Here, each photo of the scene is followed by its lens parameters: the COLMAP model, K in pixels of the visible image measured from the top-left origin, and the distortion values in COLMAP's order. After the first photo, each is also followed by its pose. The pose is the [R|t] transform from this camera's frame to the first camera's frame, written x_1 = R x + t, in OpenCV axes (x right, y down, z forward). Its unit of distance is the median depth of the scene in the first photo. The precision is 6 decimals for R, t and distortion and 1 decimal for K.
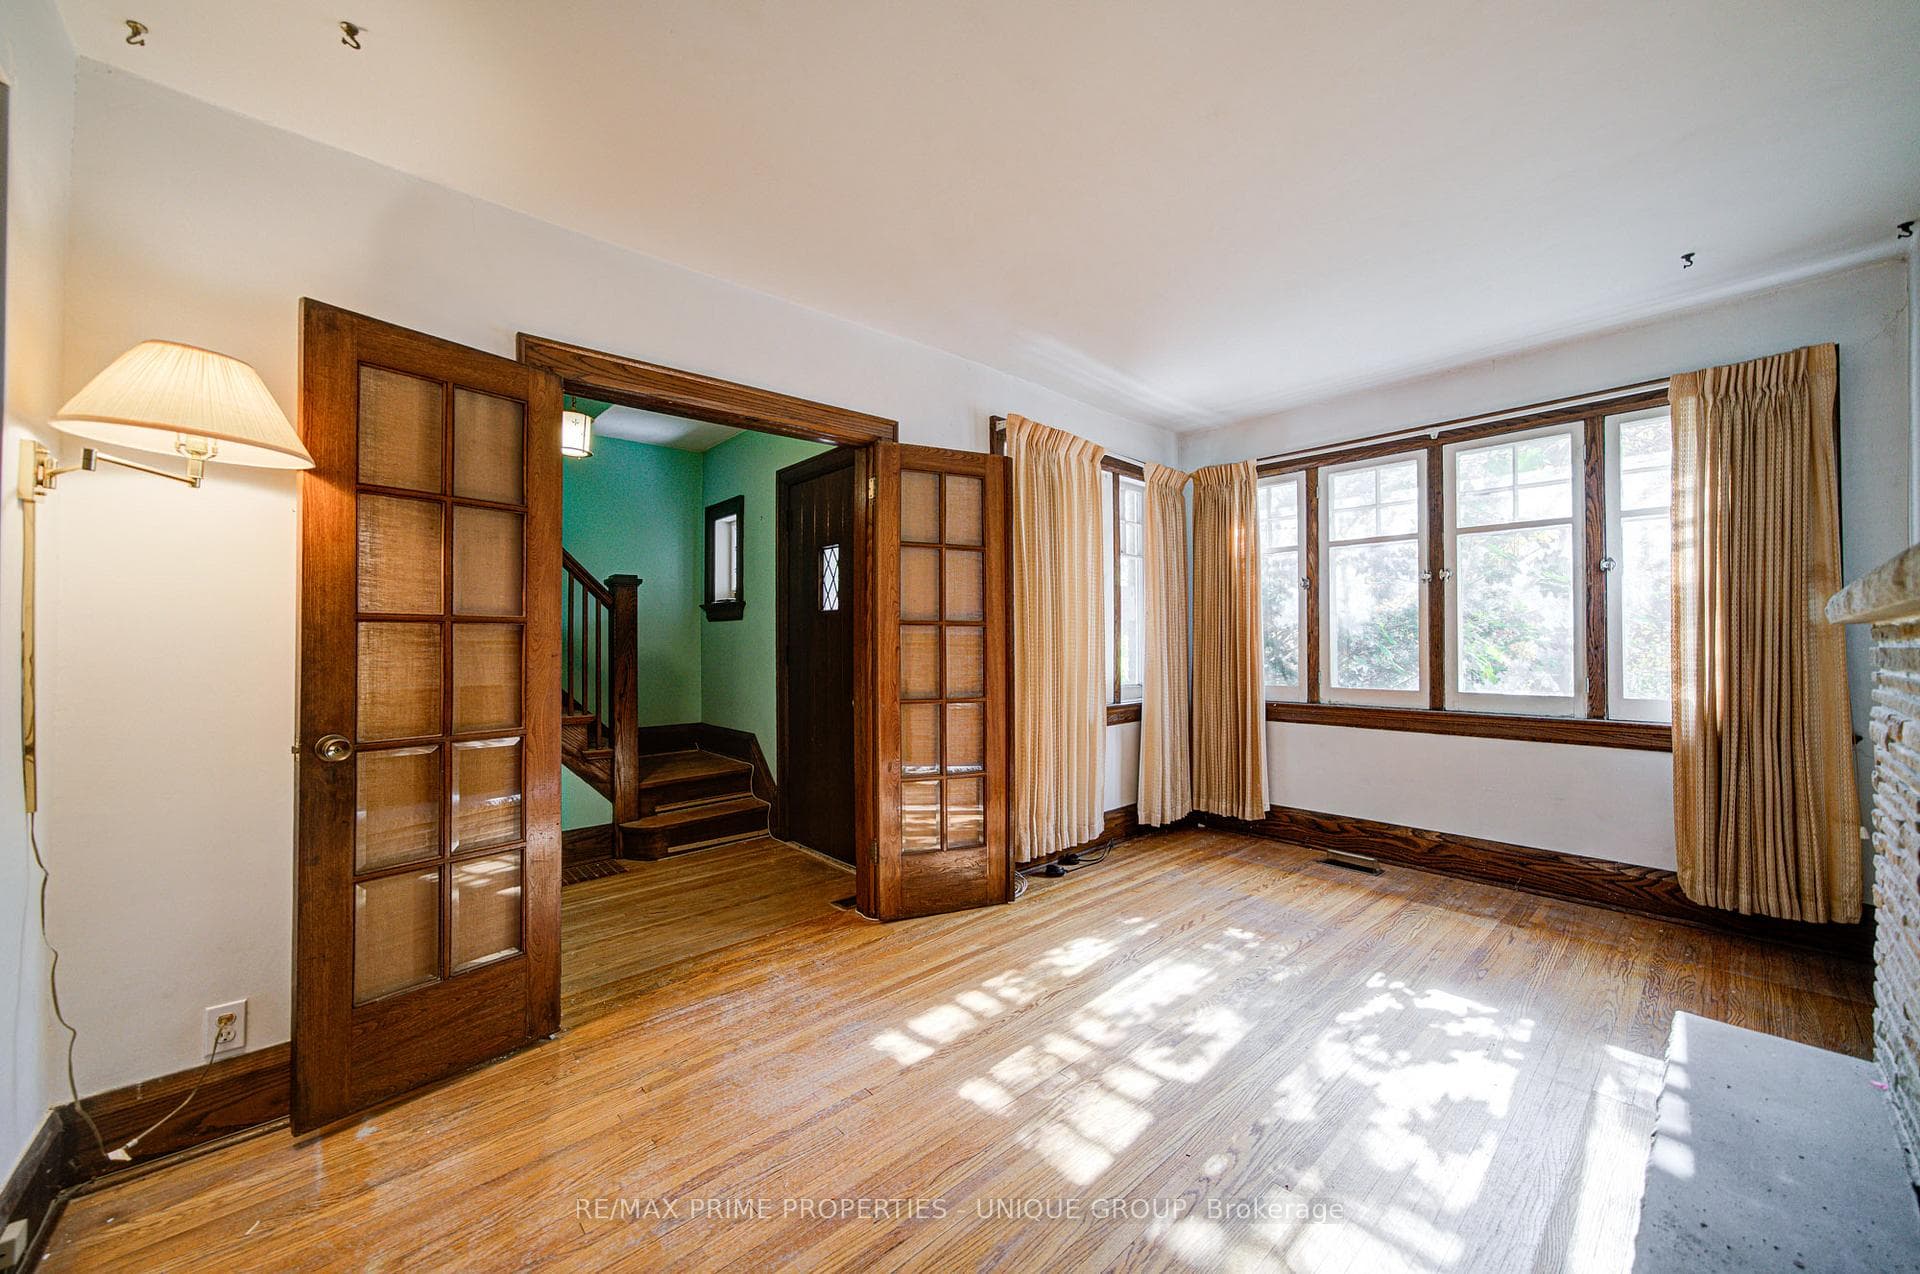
lens RADIAL K [[723.2, 0, 952.2], [0, 723.2, 634.7], [0, 0, 1]] dist [-0.006881, 0.002619]
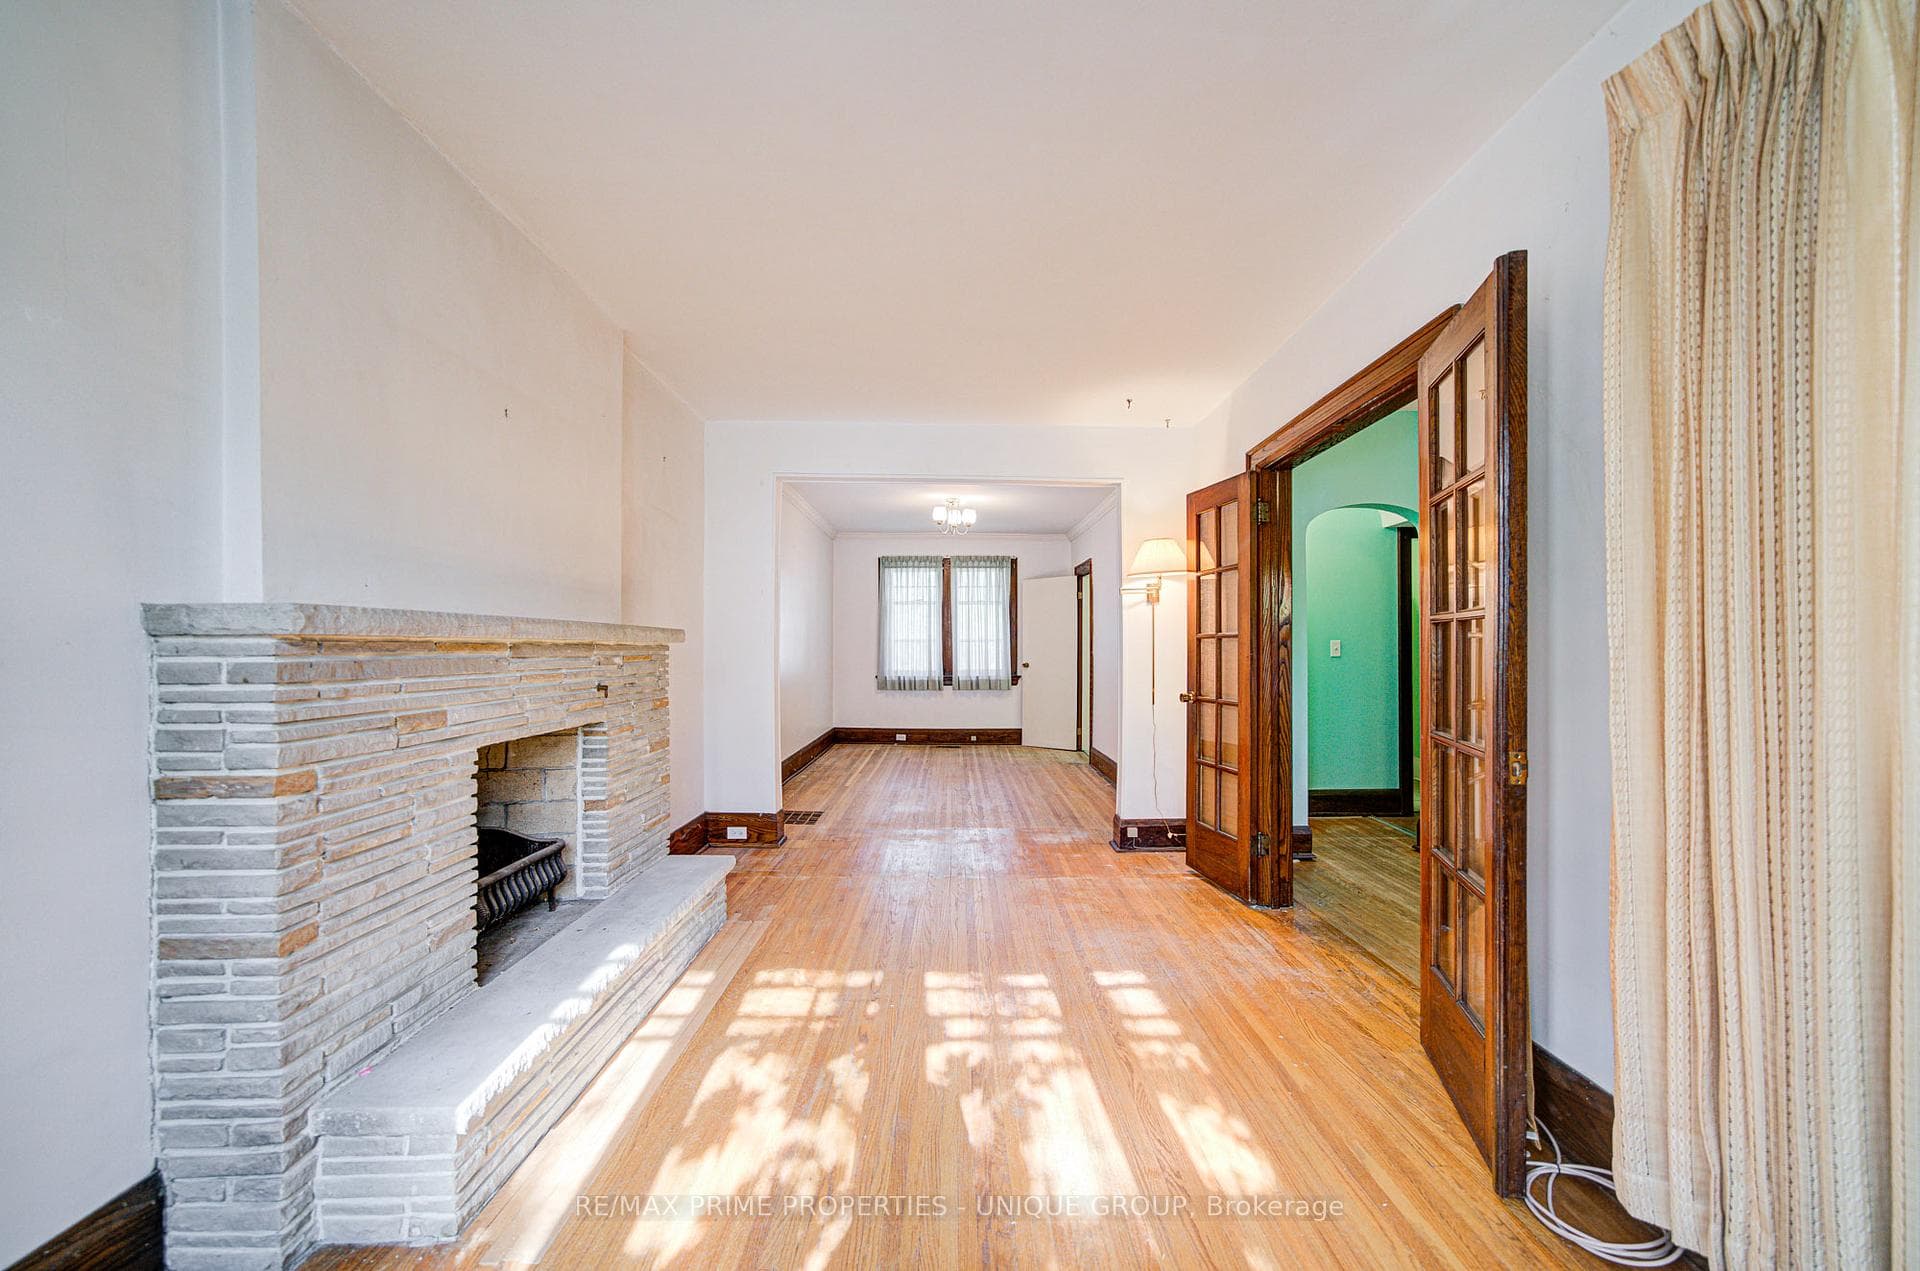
lens RADIAL K [[714.9, 0, 967.2], [0, 714.9, 638.2], [0, 0, 1]] dist [-0.005254, 0.002993]
pose [[-0.656898, -0.007793, -0.753939, 0.744898], [0.013993, 0.999648, -0.022524, 0.011481], [0.753850, -0.025346, -0.656558, 1.177666]]
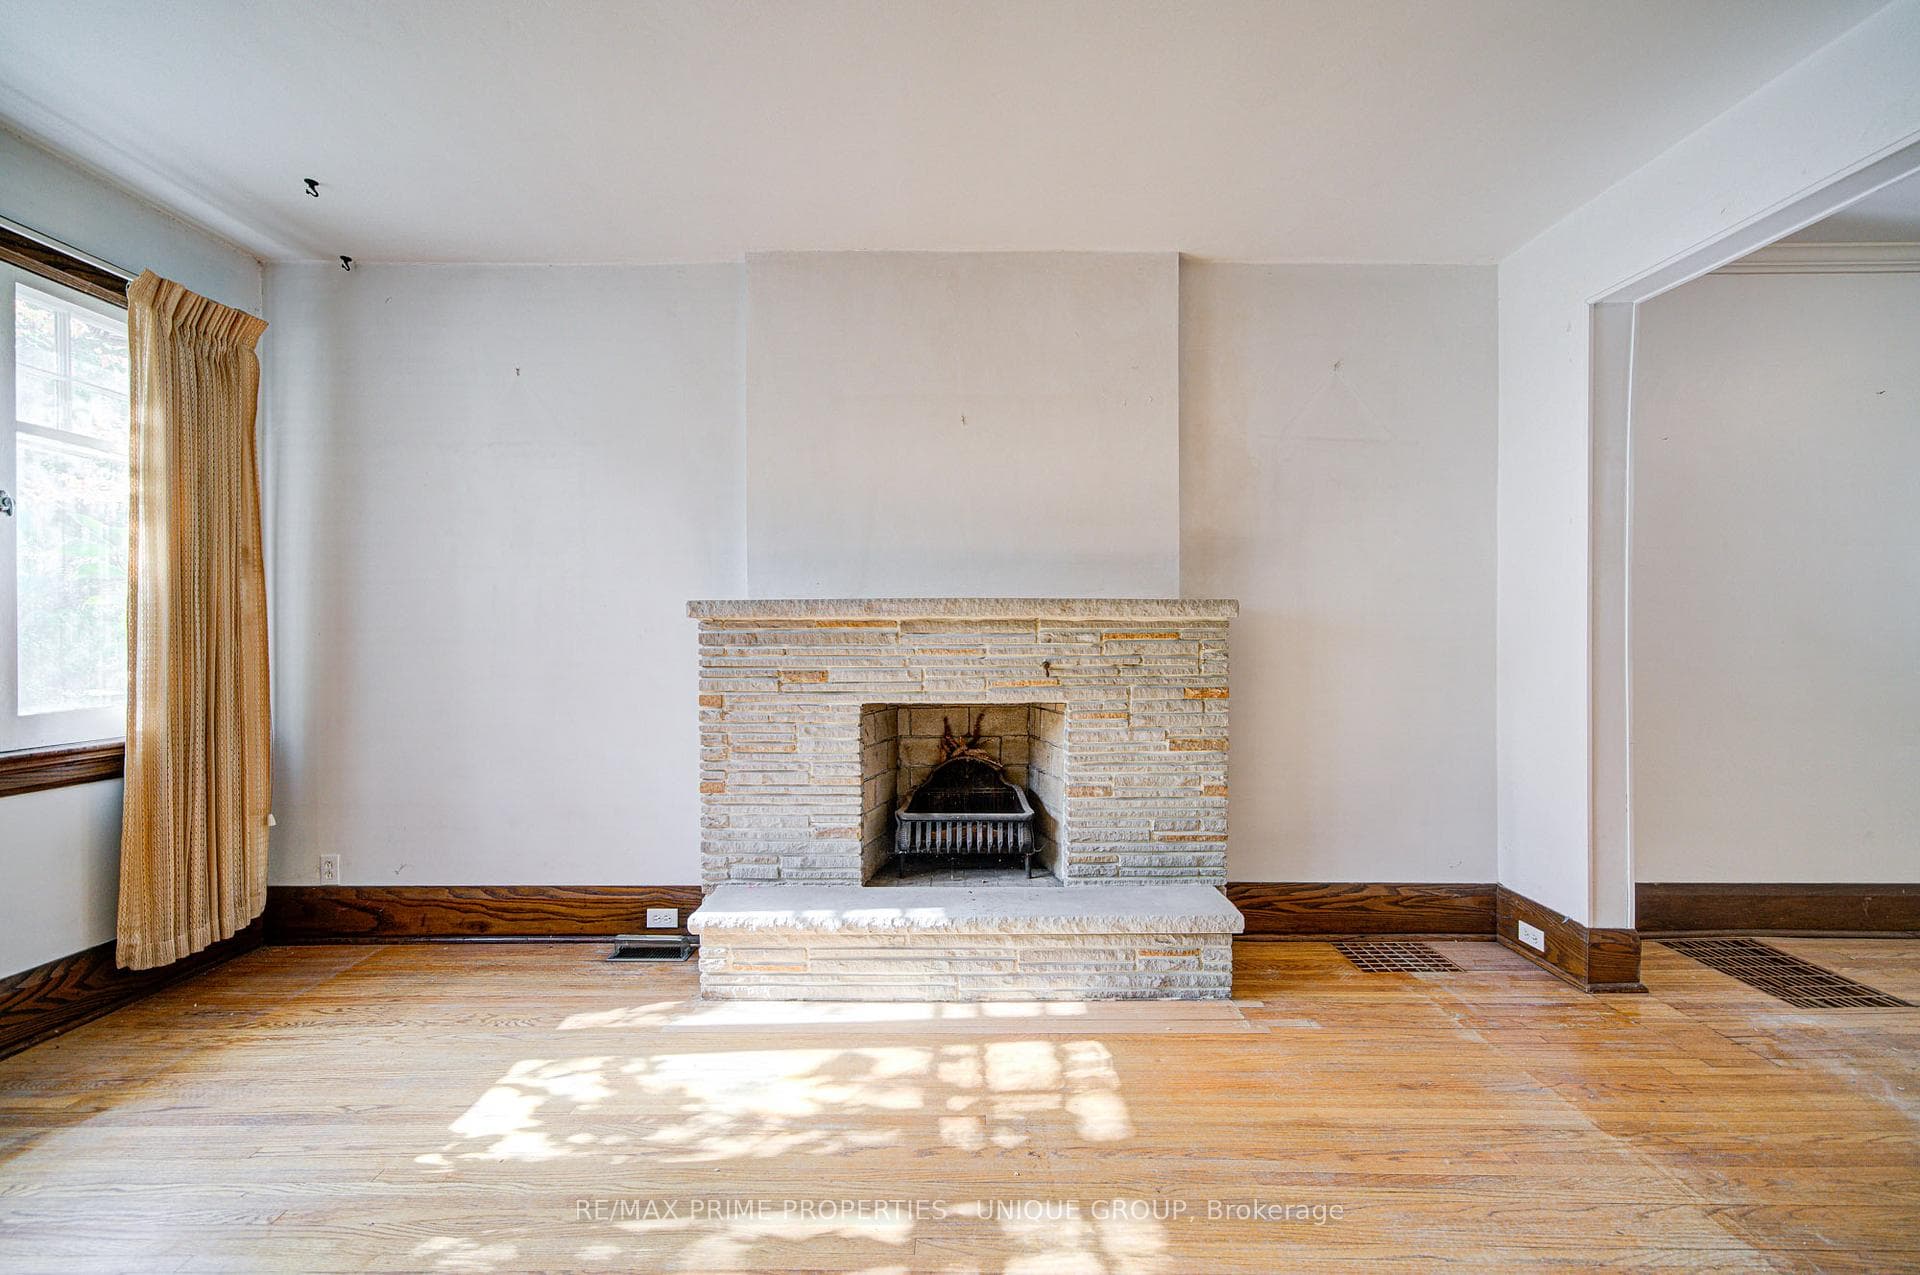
lens RADIAL K [[790.8, 0, 940.2], [0, 790.8, 640.9], [0, 0, 1]] dist [-0.009463, 0.001118]
pose [[-0.745526, -0.004874, 0.666459, -0.151171], [-0.006577, 0.999978, -0.000044, 0.017698], [-0.666444, -0.004416, -0.745542, 1.047726]]
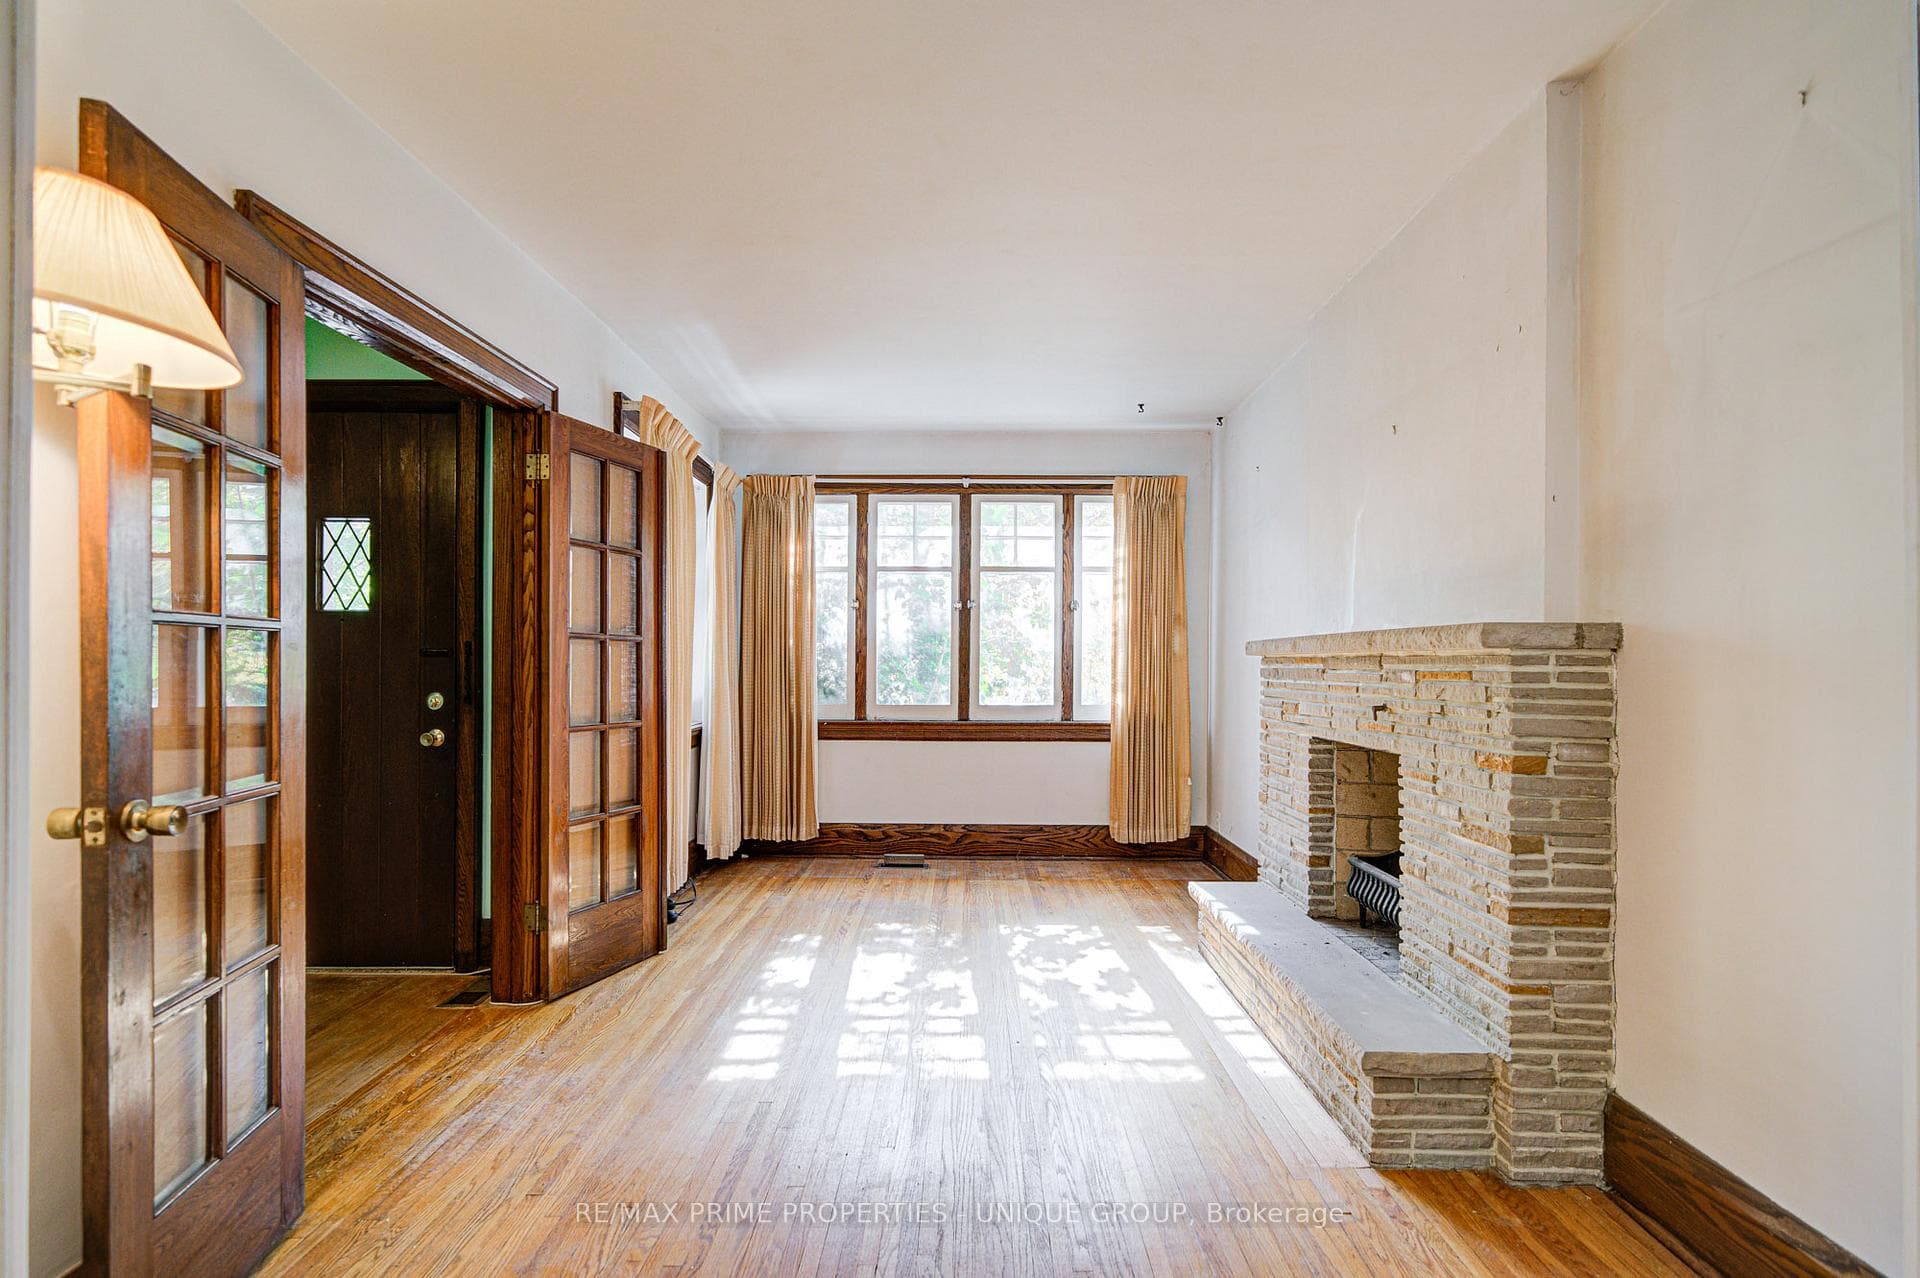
lens RADIAL K [[971.0, 0, 967.0], [0, 971.0, 662.5], [0, 0, 1]] dist [-0.023590, 0.003953]
pose [[0.668666, 0.004908, 0.743547, -0.620294], [-0.015714, 0.999848, 0.007532, -0.001144], [-0.743397, -0.016720, 0.668641, -0.071546]]
